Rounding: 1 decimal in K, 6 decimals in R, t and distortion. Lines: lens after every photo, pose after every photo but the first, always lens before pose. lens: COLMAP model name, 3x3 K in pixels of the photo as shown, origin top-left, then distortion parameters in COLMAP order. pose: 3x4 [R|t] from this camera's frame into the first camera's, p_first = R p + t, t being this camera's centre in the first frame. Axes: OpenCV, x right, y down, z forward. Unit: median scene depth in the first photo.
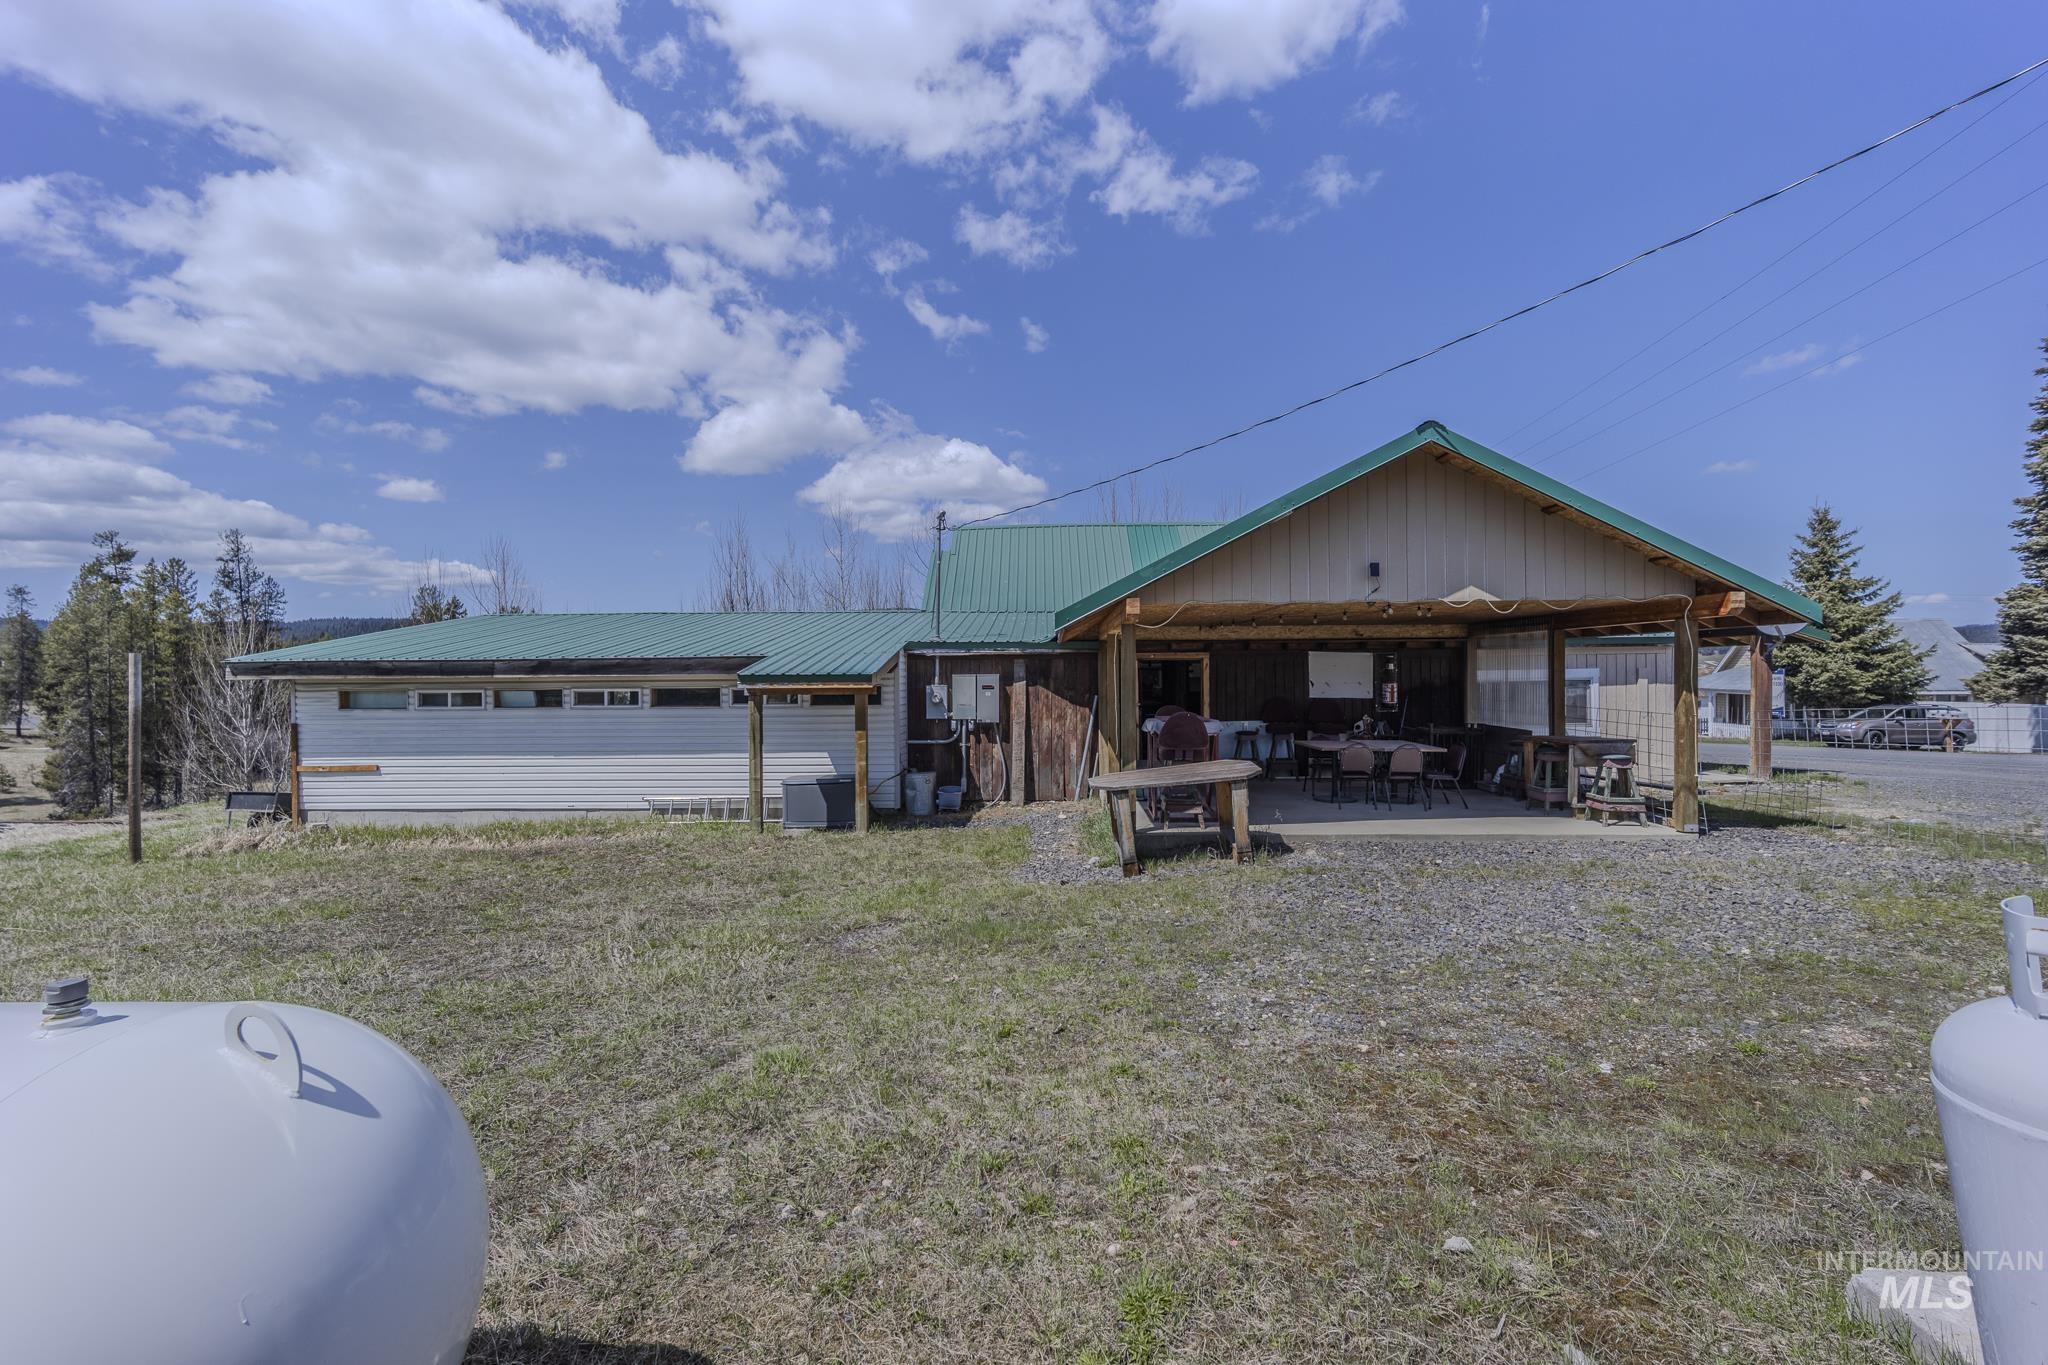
lens RADIAL K [[856.5, 0, 1019.8], [0, 856.5, 675.8], [0, 0, 1]] dist [-0.000512, 0.000317]
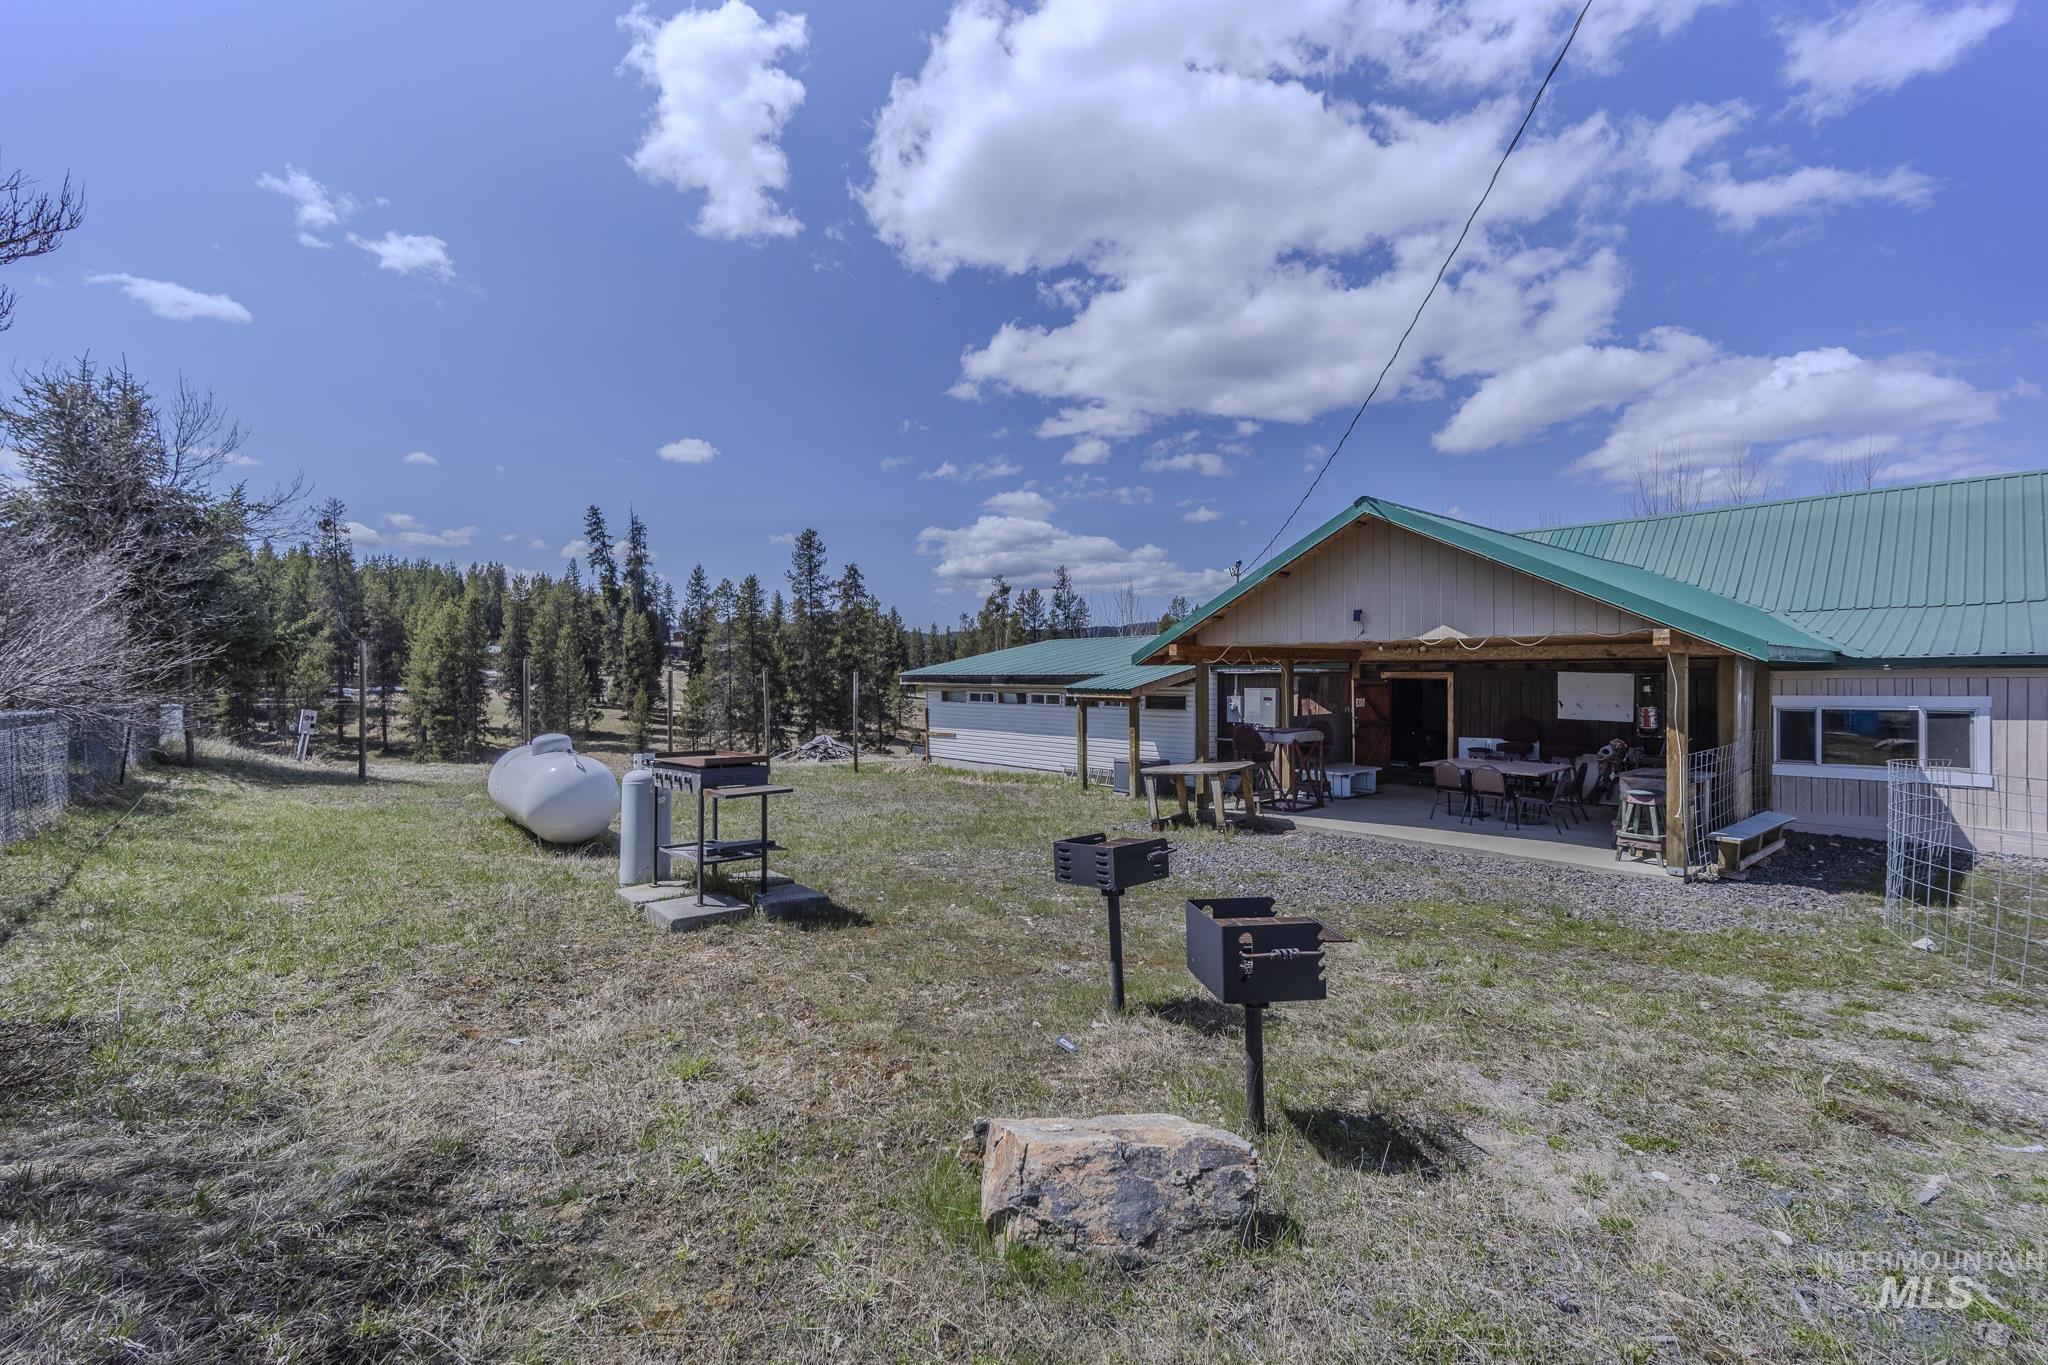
lens RADIAL K [[856.5, 0, 1018.5], [0, 856.5, 682.3], [0, 0, 1]] dist [-0.000512, 0.000317]
pose [[0.683267, 0.013547, -0.730043, 0.632342], [-0.001812, 0.999856, 0.016858, -0.031443], [0.730166, -0.010196, 0.683193, -0.120249]]
